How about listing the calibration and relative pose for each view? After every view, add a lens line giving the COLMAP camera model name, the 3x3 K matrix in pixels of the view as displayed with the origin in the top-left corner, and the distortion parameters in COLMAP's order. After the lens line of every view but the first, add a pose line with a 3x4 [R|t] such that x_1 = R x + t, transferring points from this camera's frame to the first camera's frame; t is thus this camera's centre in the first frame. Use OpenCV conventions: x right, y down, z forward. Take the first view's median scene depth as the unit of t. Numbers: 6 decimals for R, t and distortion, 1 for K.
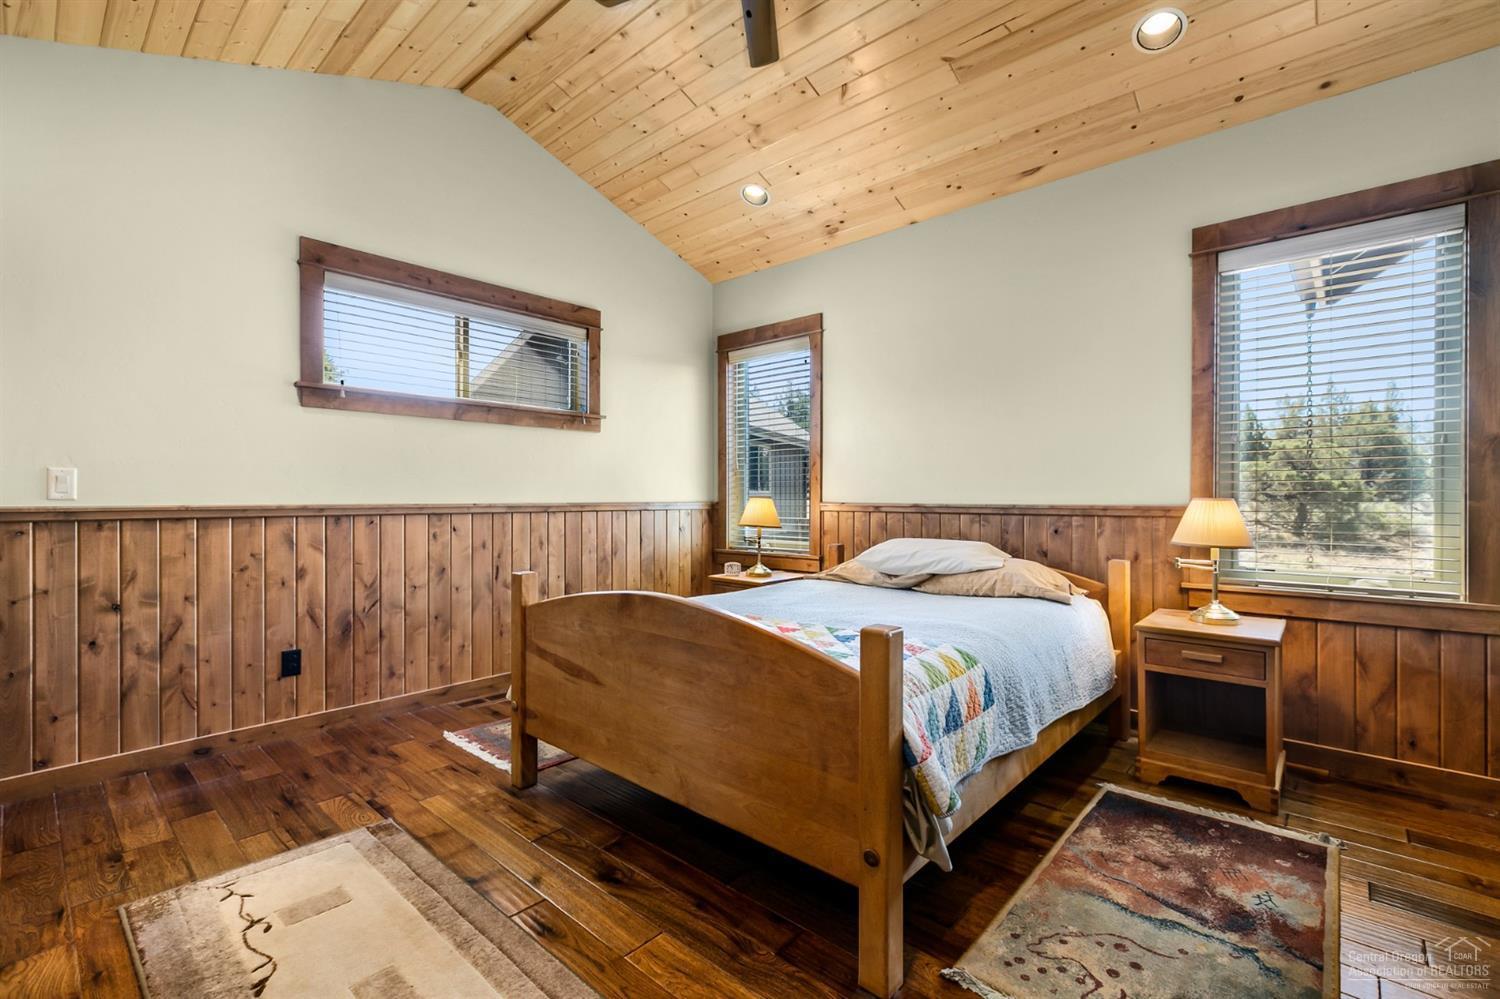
lens RADIAL K [[653.9, 0, 750.6], [0, 653.9, 517.3], [0, 0, 1]] dist [0.000377, 0.000063]
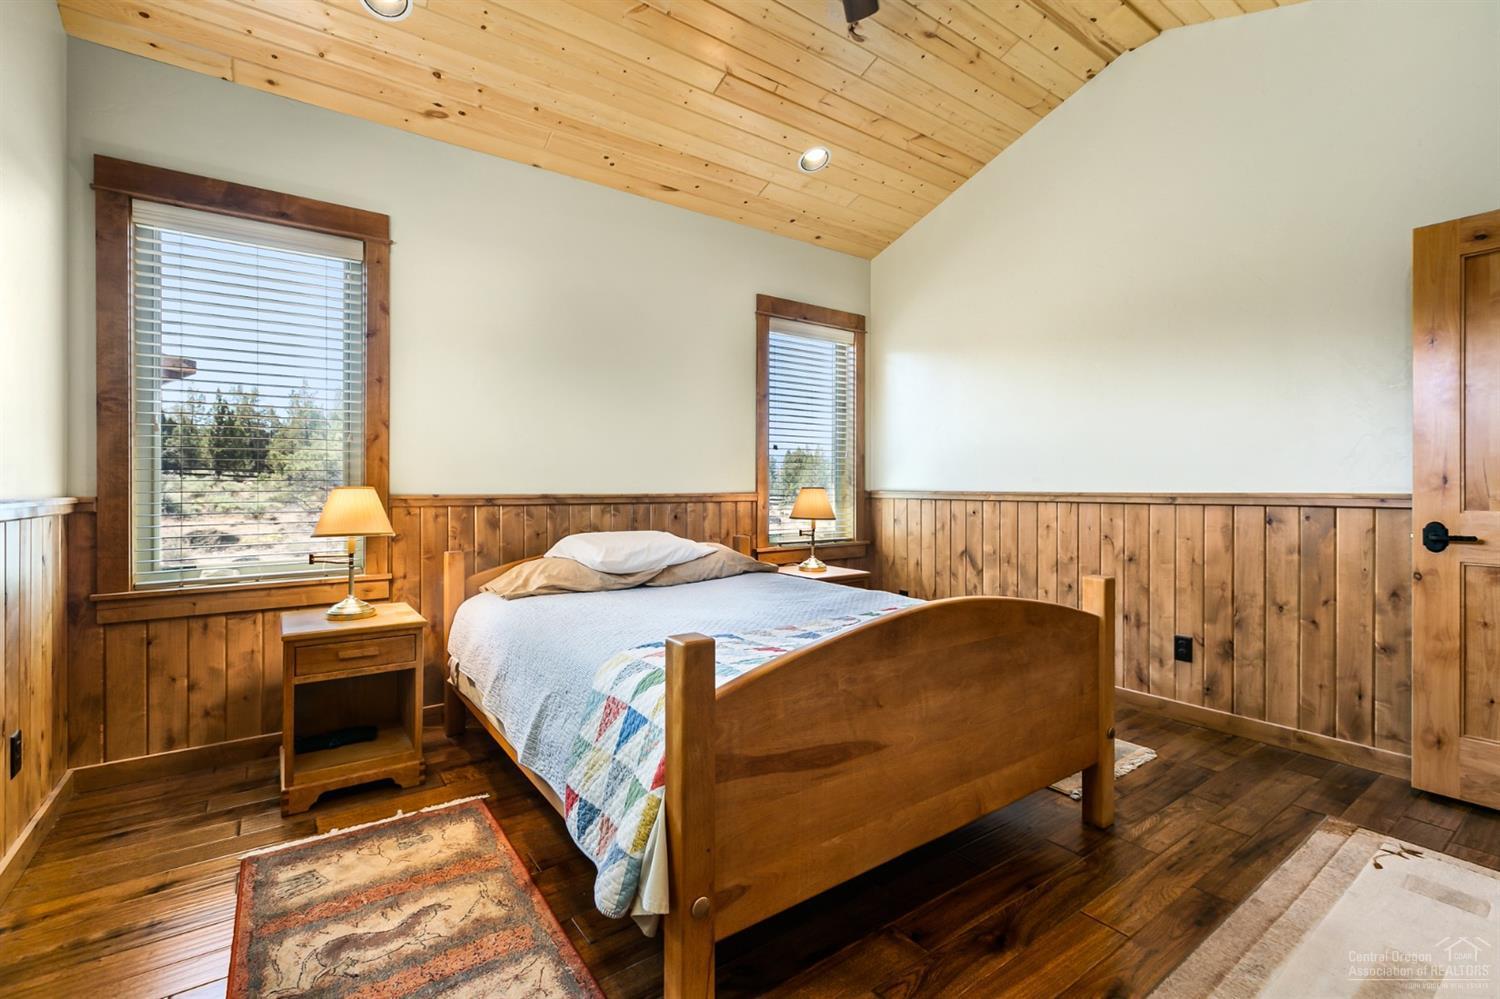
lens RADIAL K [[670.0, 0, 749.8], [0, 670.0, 497.2], [0, 0, 1]] dist [0.002011, -0.000351]
pose [[0.213681, -0.010386, 0.976848, -0.621119], [0.039026, 0.999236, 0.002088, -0.010596], [-0.976124, 0.037677, 0.213923, 0.628084]]
